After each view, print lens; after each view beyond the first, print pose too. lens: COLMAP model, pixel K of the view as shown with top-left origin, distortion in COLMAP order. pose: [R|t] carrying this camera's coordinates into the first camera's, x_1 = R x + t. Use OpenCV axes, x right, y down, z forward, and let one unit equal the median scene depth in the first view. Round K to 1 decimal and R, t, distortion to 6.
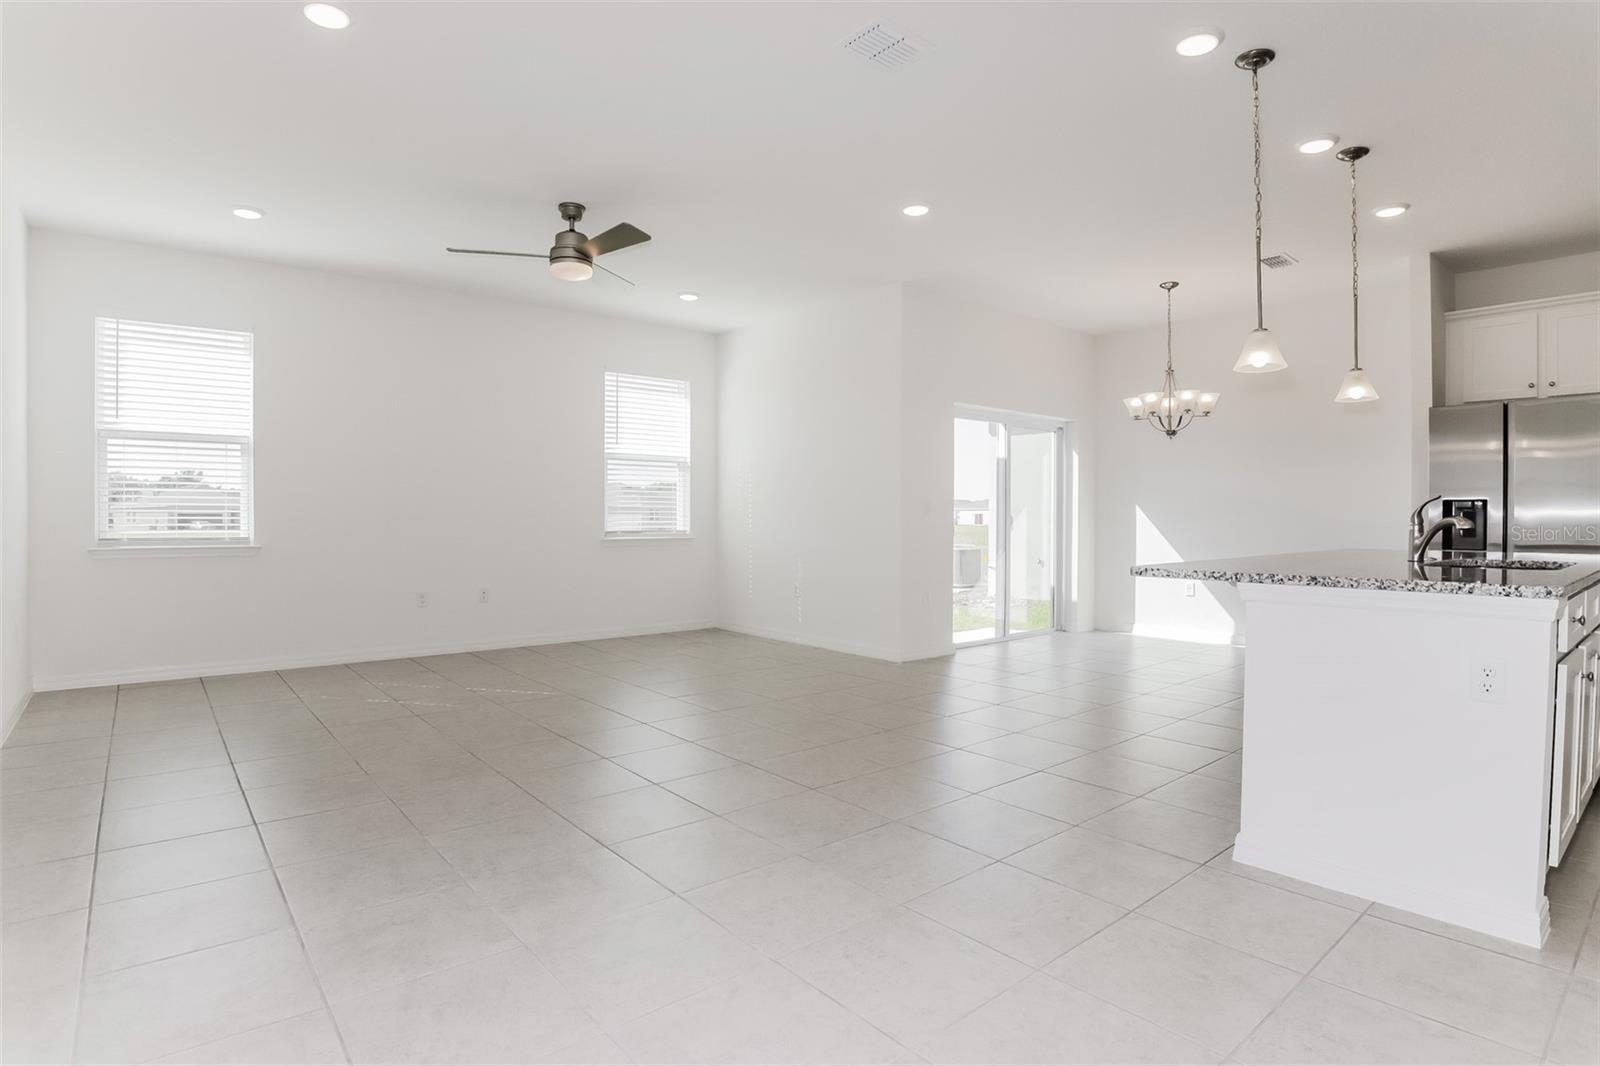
lens RADIAL K [[800.6, 0, 801.0], [0, 800.6, 530.6], [0, 0, 1]] dist [-0.036870, -0.000287]
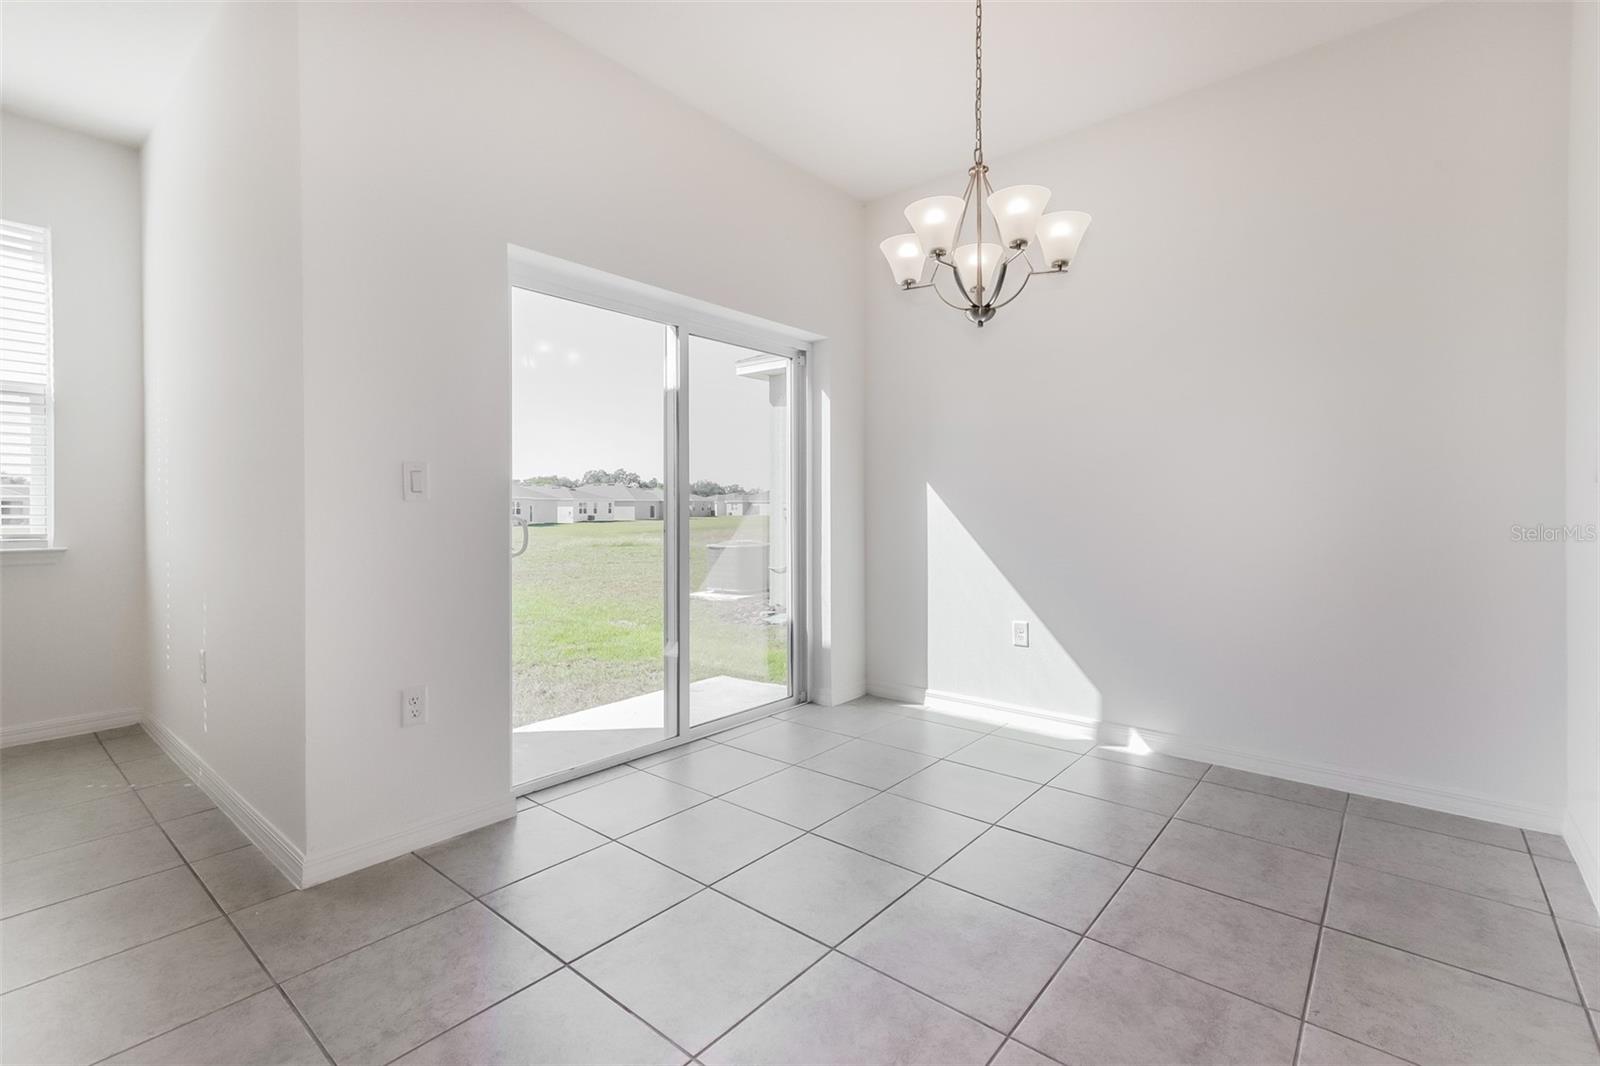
lens RADIAL K [[737.9, 0, 784.3], [0, 737.9, 502.6], [0, 0, 1]] dist [0.002204, -0.000034]
pose [[0.985715, -0.002150, 0.168406, 0.227315], [0.006032, 0.999728, -0.022544, -0.006748], [-0.168312, 0.023238, 0.985460, 0.485737]]
